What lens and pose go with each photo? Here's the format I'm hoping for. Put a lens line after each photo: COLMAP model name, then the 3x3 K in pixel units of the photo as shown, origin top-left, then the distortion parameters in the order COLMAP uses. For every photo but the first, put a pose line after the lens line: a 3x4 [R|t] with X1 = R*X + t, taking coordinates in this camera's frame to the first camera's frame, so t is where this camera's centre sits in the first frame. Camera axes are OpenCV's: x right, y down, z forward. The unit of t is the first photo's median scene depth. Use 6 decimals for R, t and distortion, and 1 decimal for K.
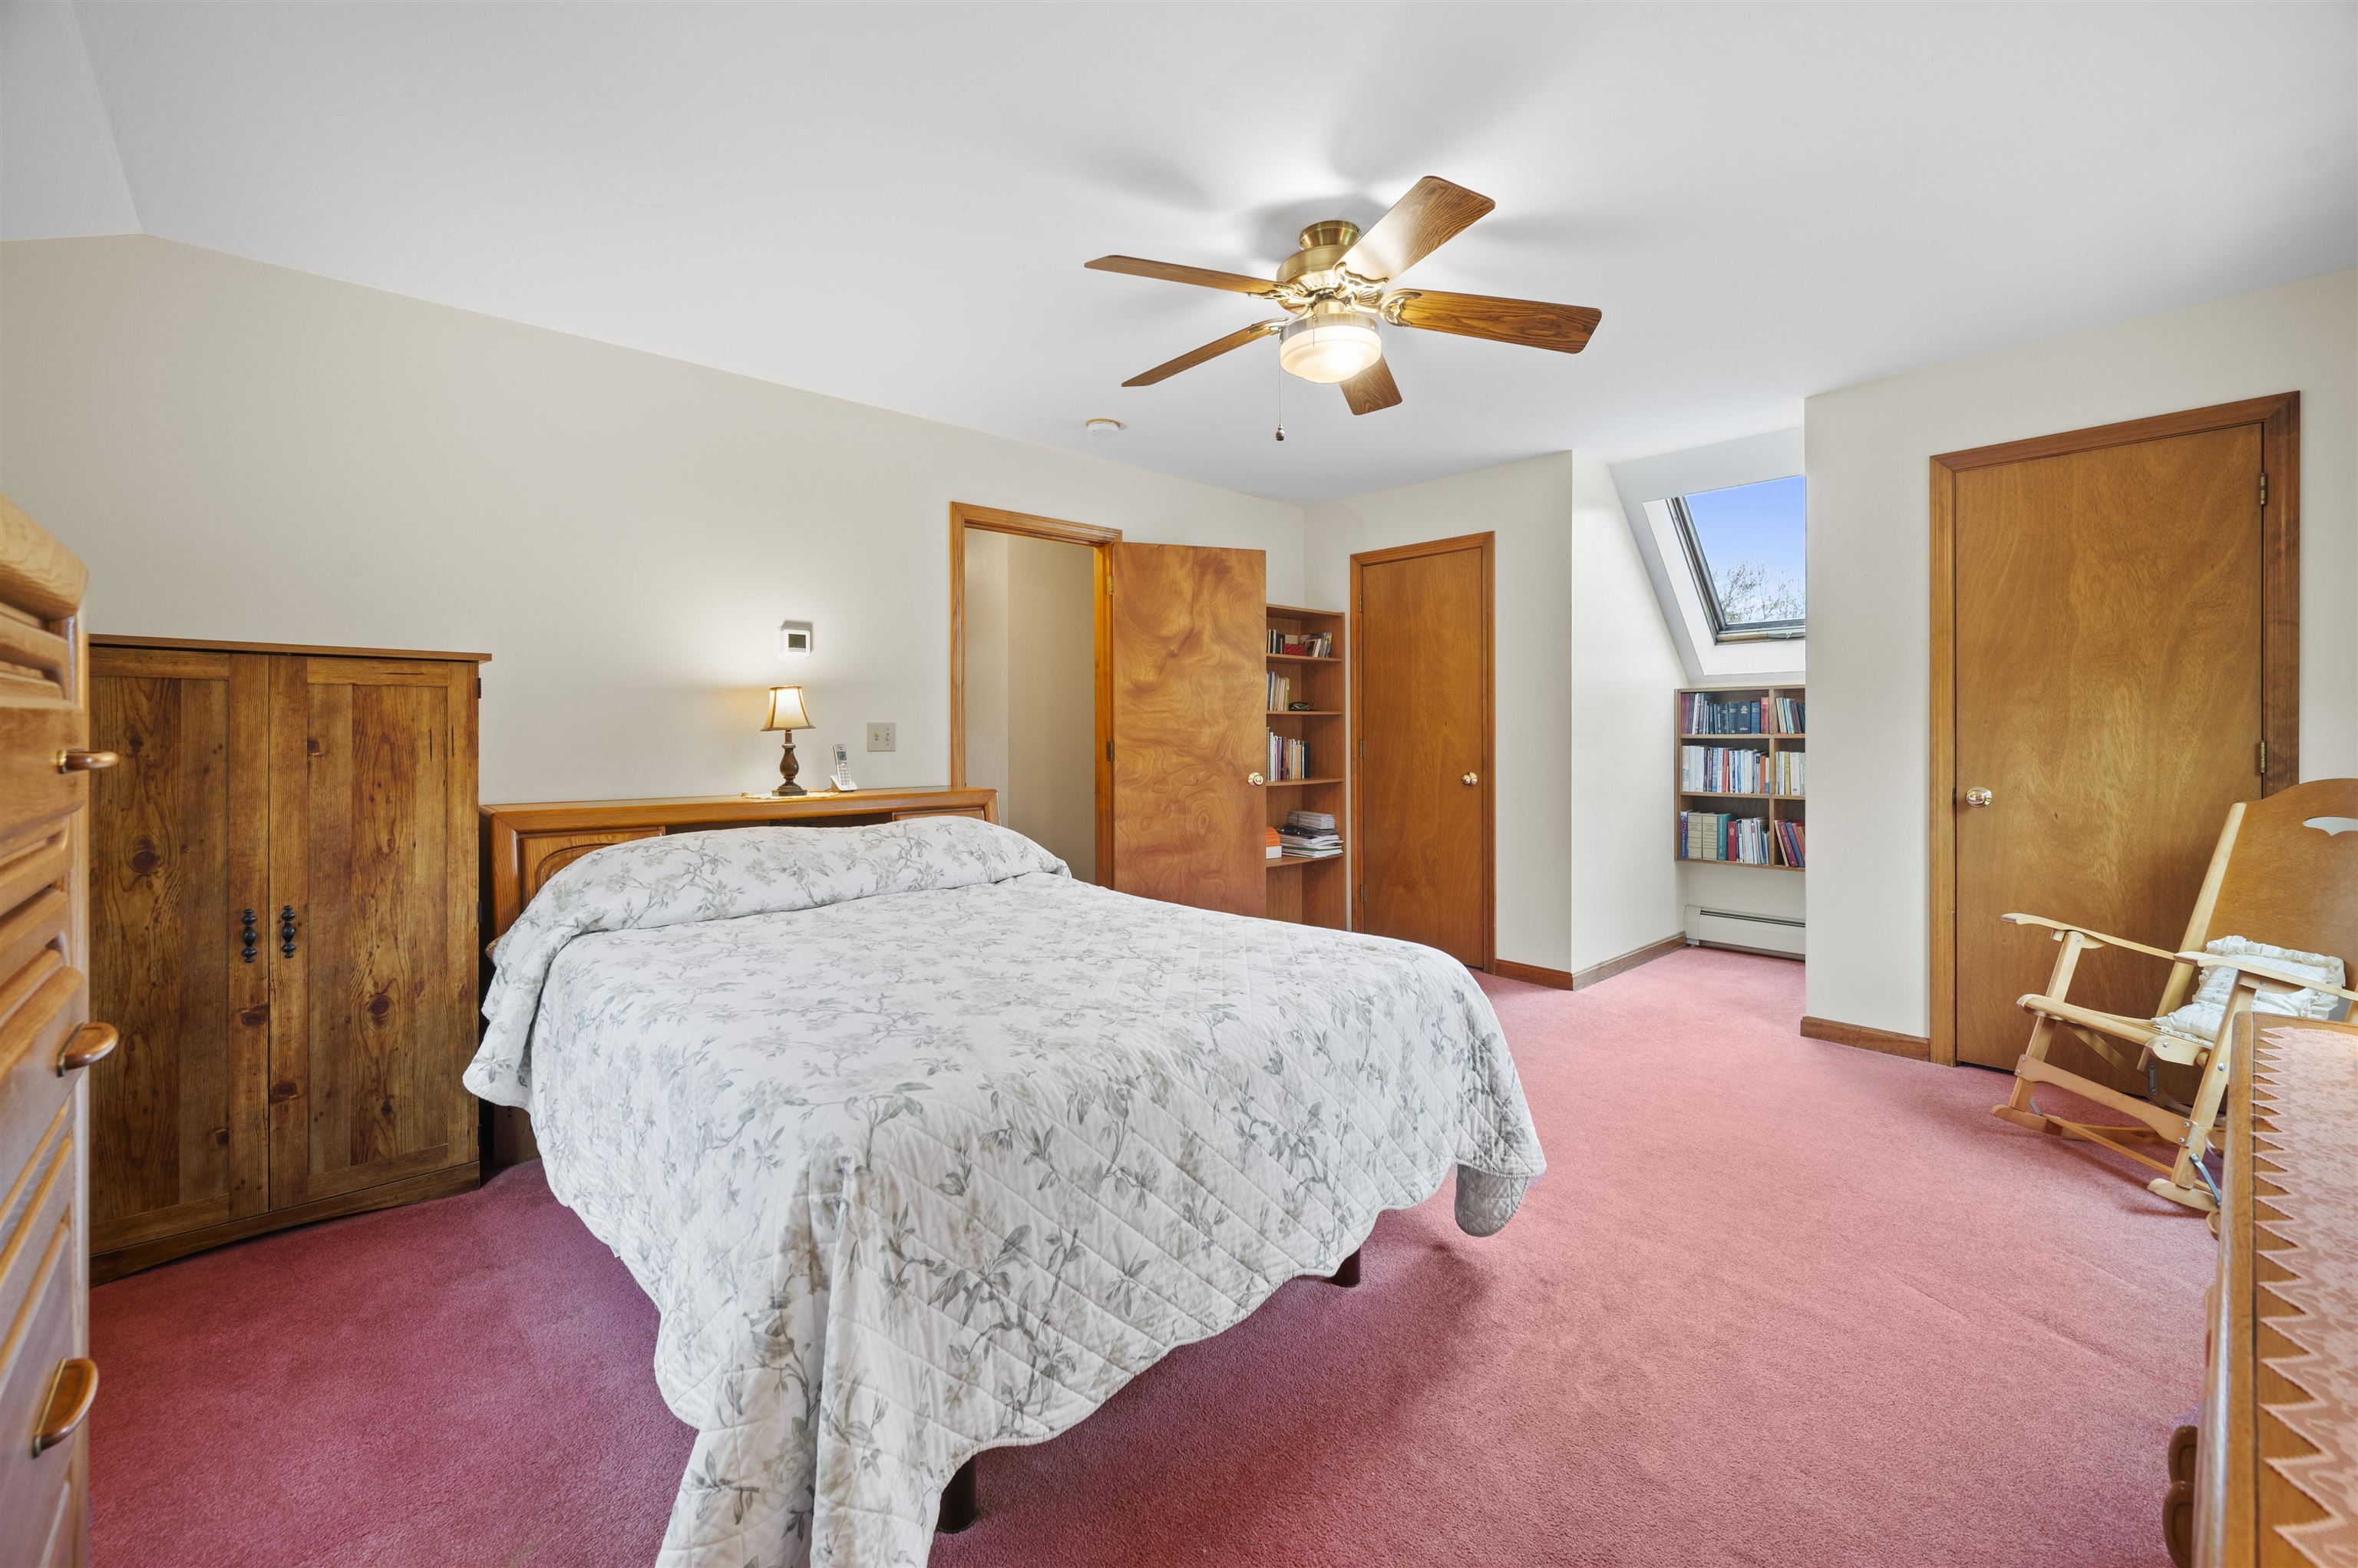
lens RADIAL K [[969.7, 0, 1179.0], [0, 969.7, 784.0], [0, 0, 1]] dist [0.000412, -0.000001]
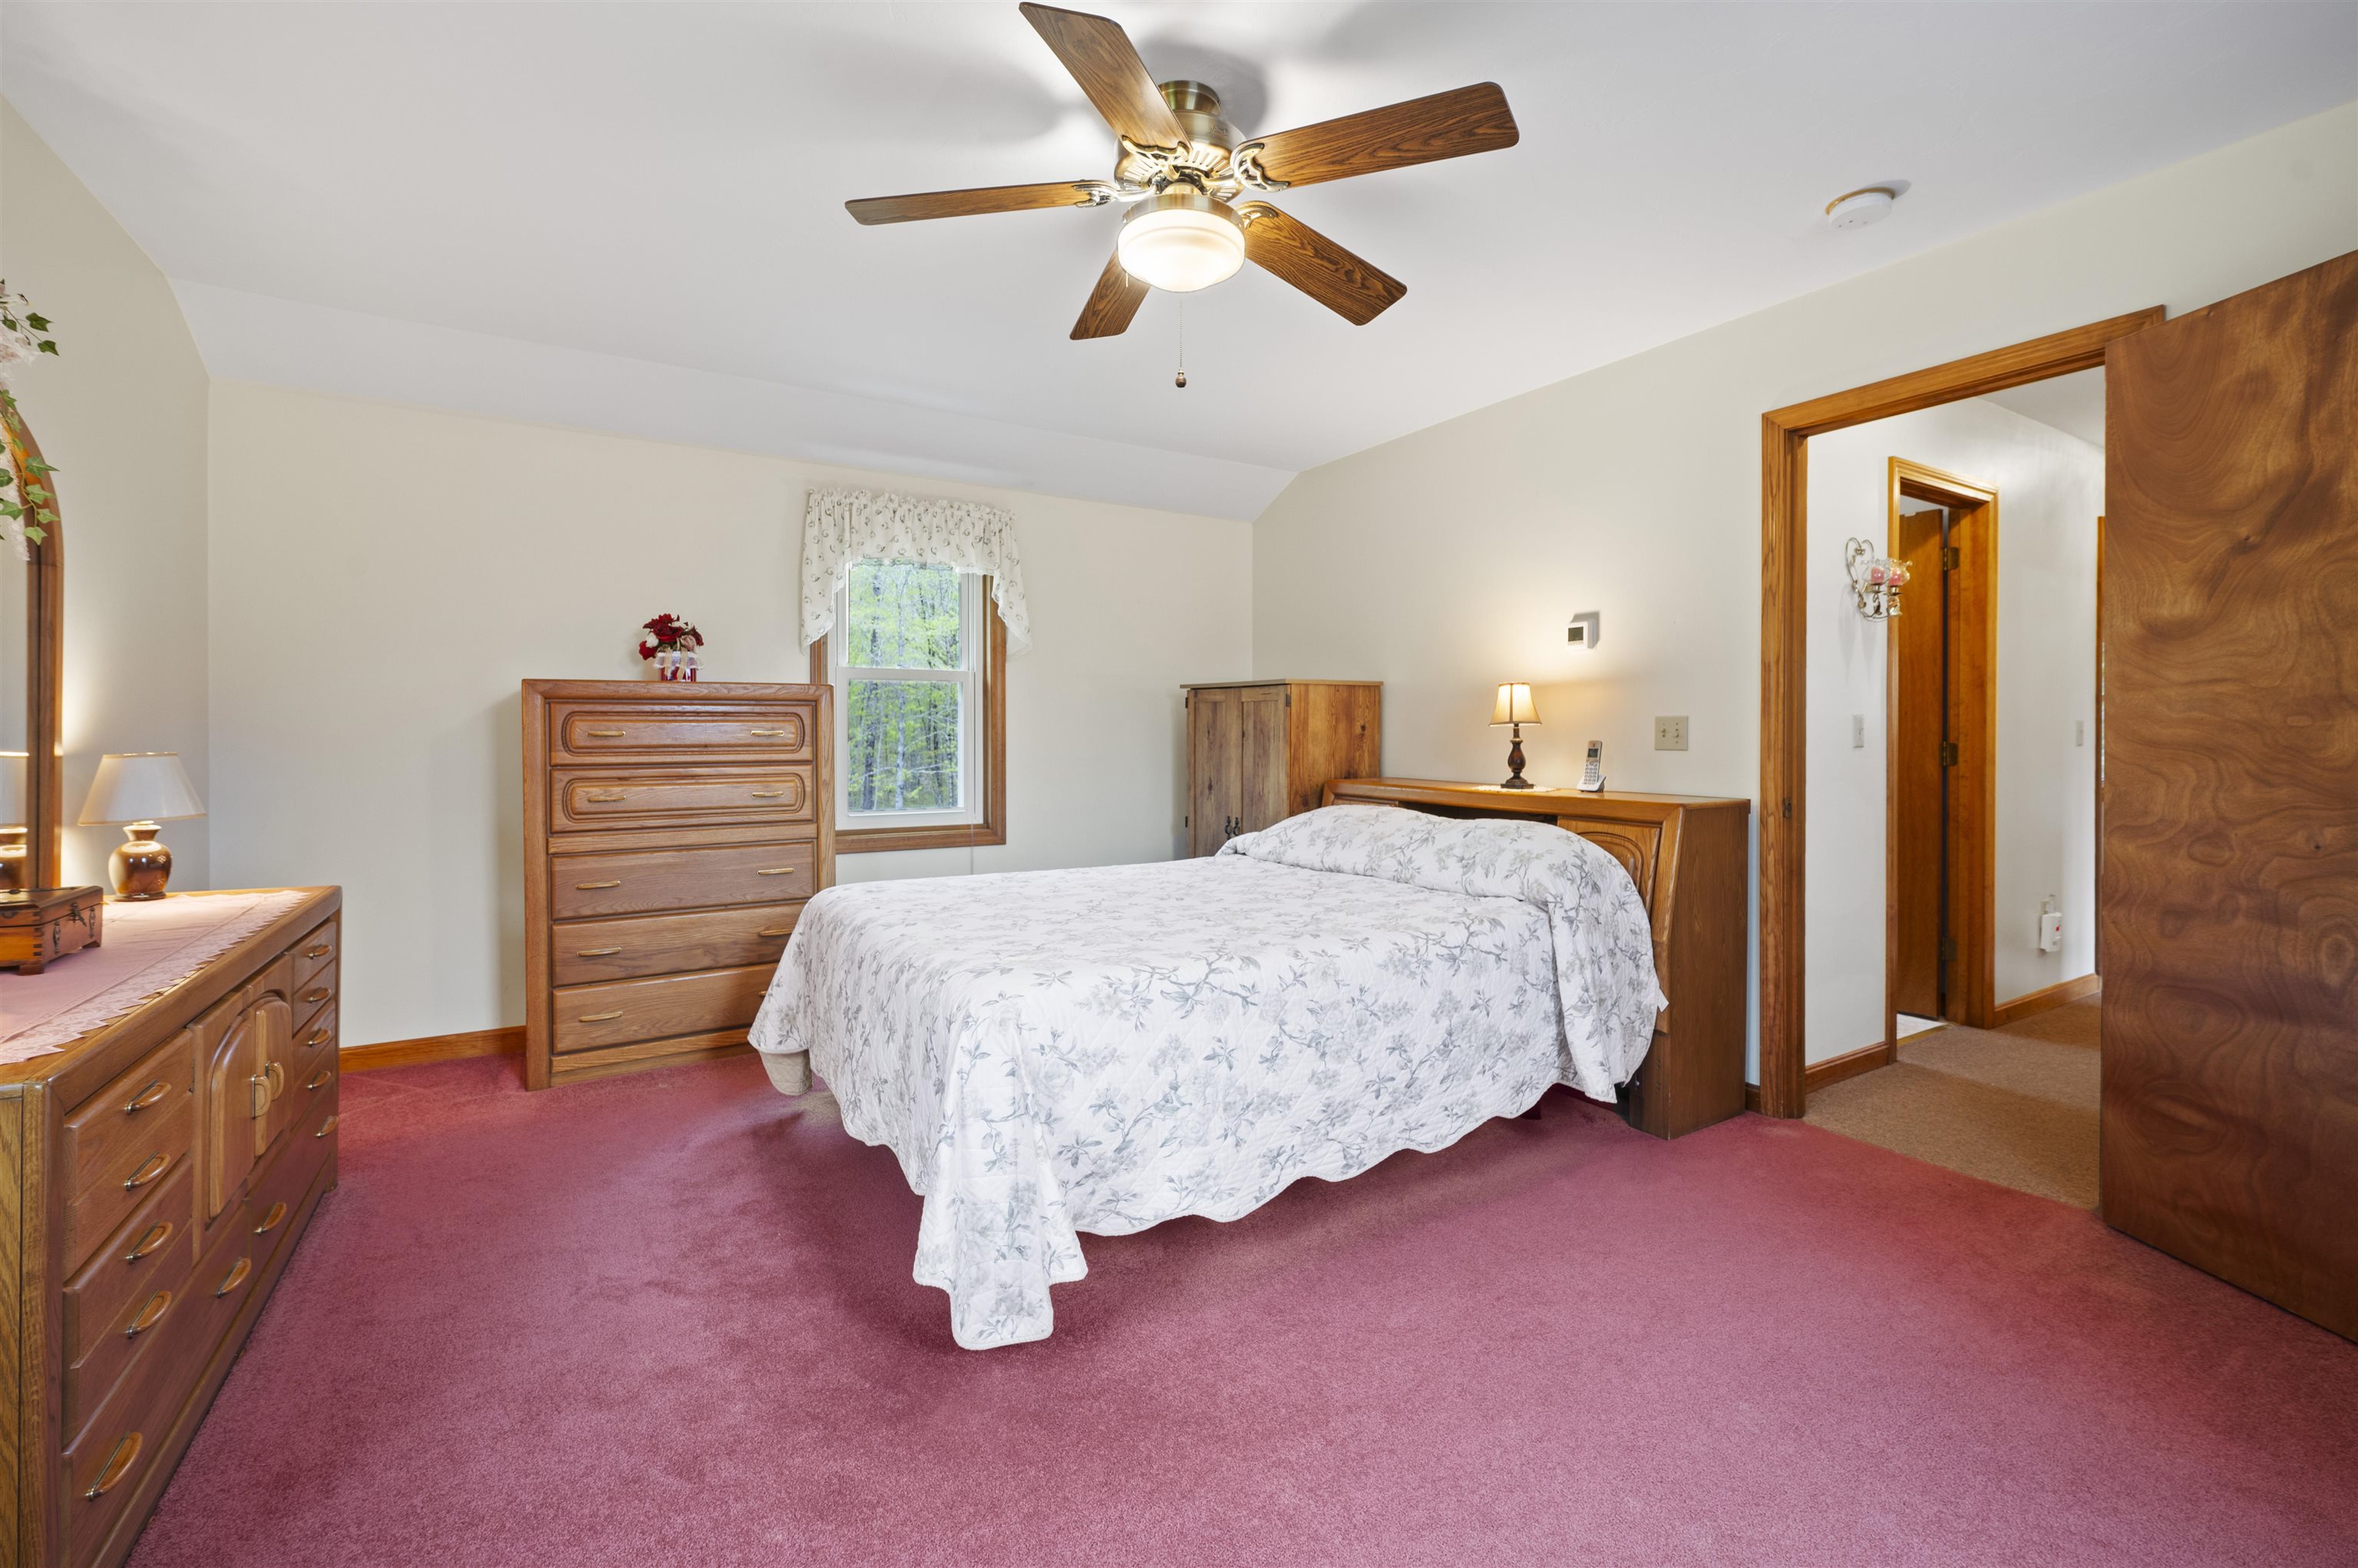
lens RADIAL K [[977.4, 0, 1183.3], [0, 977.4, 767.4], [0, 0, 1]] dist [0.000751, 0.000085]
pose [[-0.188549, 0.039306, -0.981277, 0.649402], [-0.053287, 0.997317, 0.050188, -0.041497], [0.980617, 0.061753, -0.185949, 0.794475]]
